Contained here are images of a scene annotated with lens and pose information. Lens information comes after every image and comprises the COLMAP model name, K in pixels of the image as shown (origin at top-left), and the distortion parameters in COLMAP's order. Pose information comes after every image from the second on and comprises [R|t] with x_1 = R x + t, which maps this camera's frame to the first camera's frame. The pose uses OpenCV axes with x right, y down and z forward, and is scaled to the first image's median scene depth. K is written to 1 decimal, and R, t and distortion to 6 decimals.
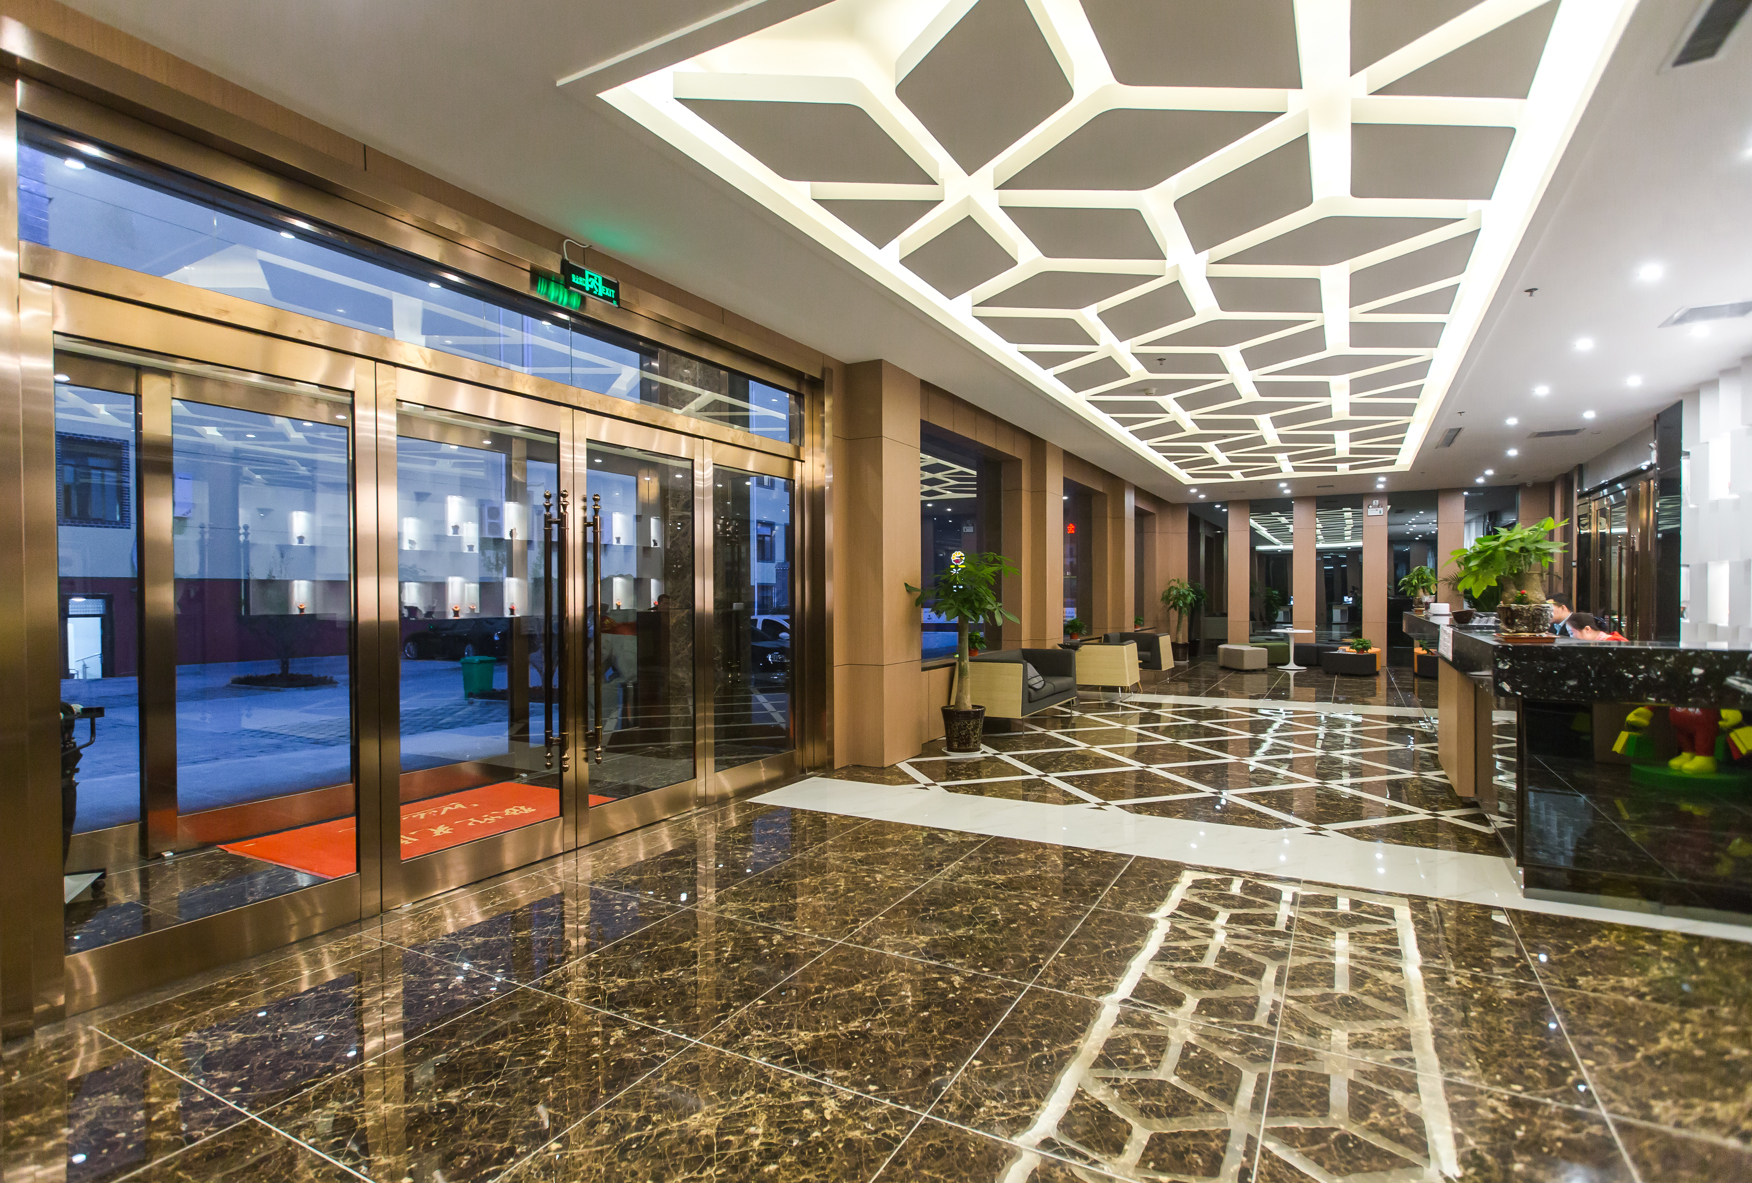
lens RADIAL K [[820.5, 0, 934.8], [0, 820.5, 598.9], [0, 0, 1]] dist [-0.000053, 0.000011]
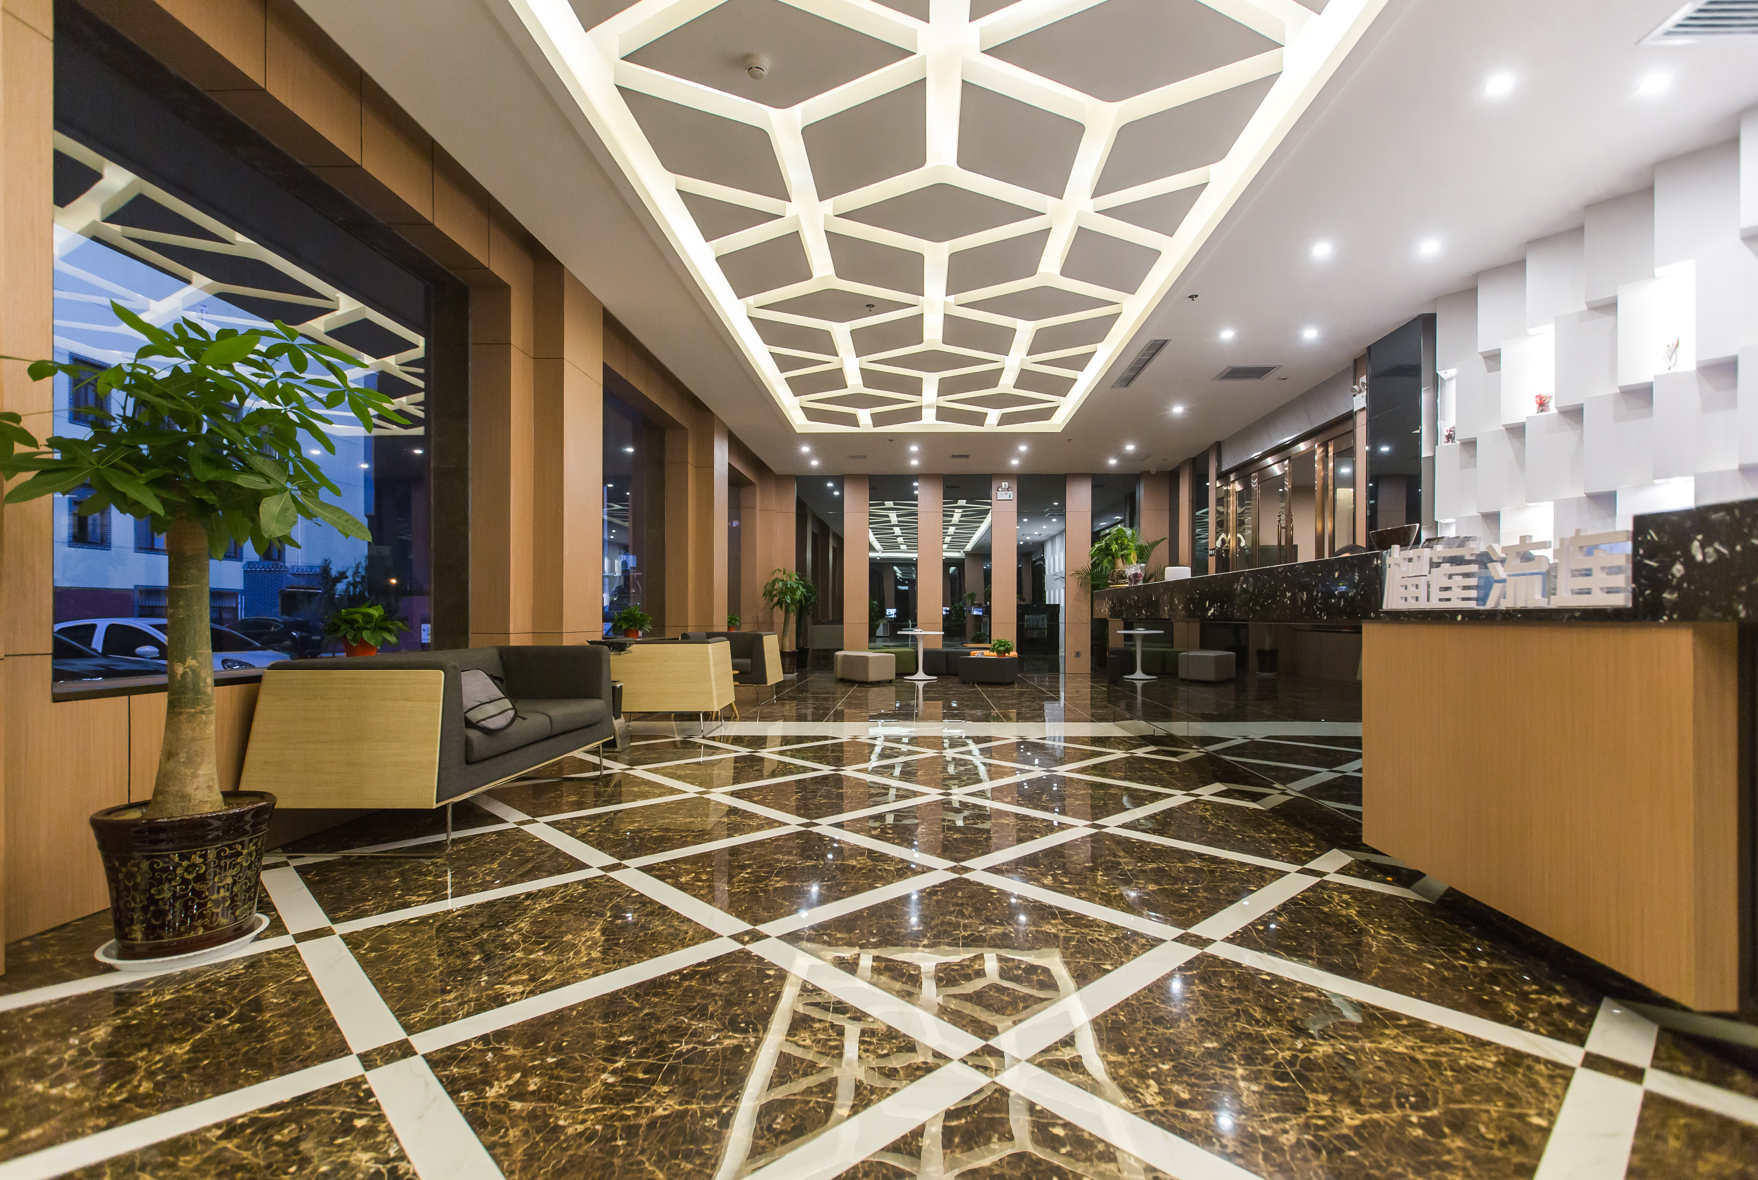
lens RADIAL K [[816.9, 0, 901.1], [0, 816.9, 619.9], [0, 0, 1]] dist [0.001459, 0.000446]
pose [[0.903161, 0.002053, 0.429296, 0.085243], [-0.001399, 0.999997, -0.001838, 0.033911], [-0.429299, 0.001059, 0.903162, 0.335931]]
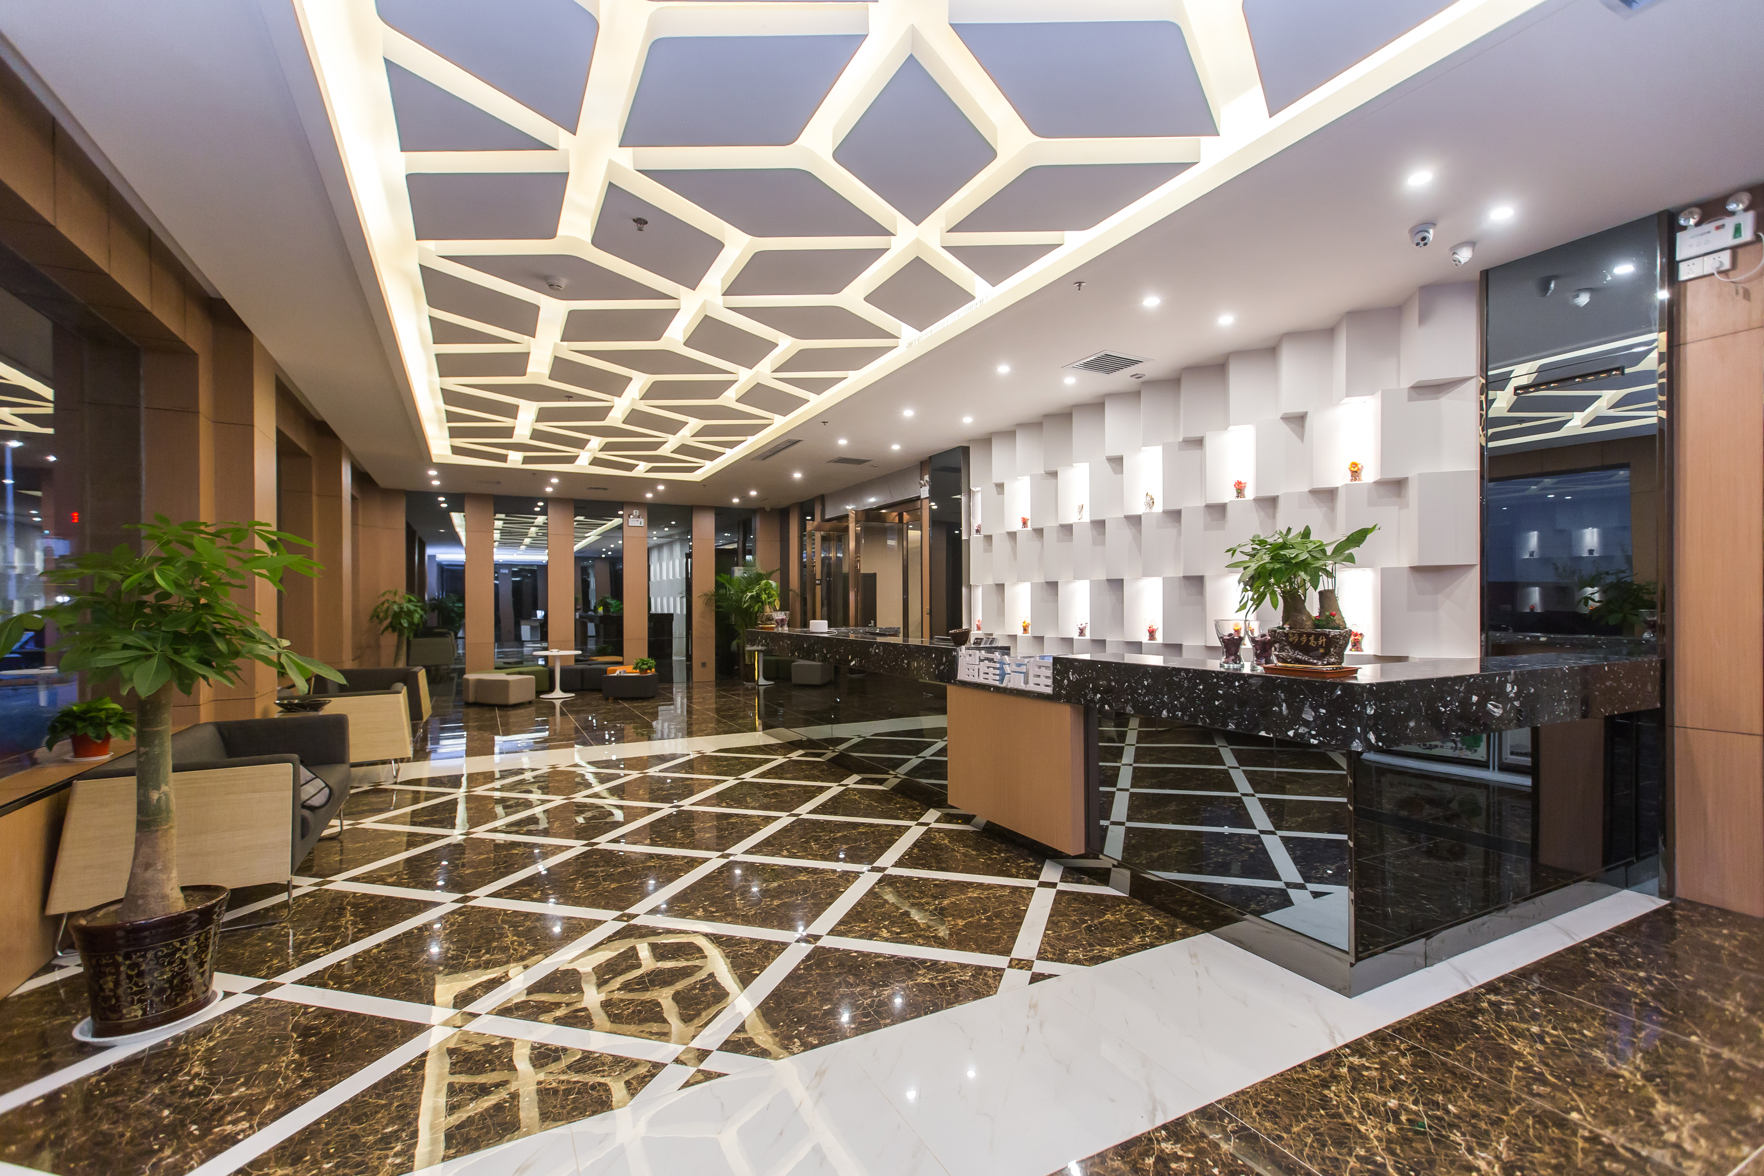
lens RADIAL K [[789.1, 0, 932.3], [0, 789.1, 605.3], [0, 0, 1]] dist [0.001633, 0.000314]
pose [[0.549998, -0.000203, 0.835166, -0.044356], [0.006906, 0.999967, -0.004305, -0.004989], [-0.835138, 0.008136, 0.549981, 0.269113]]
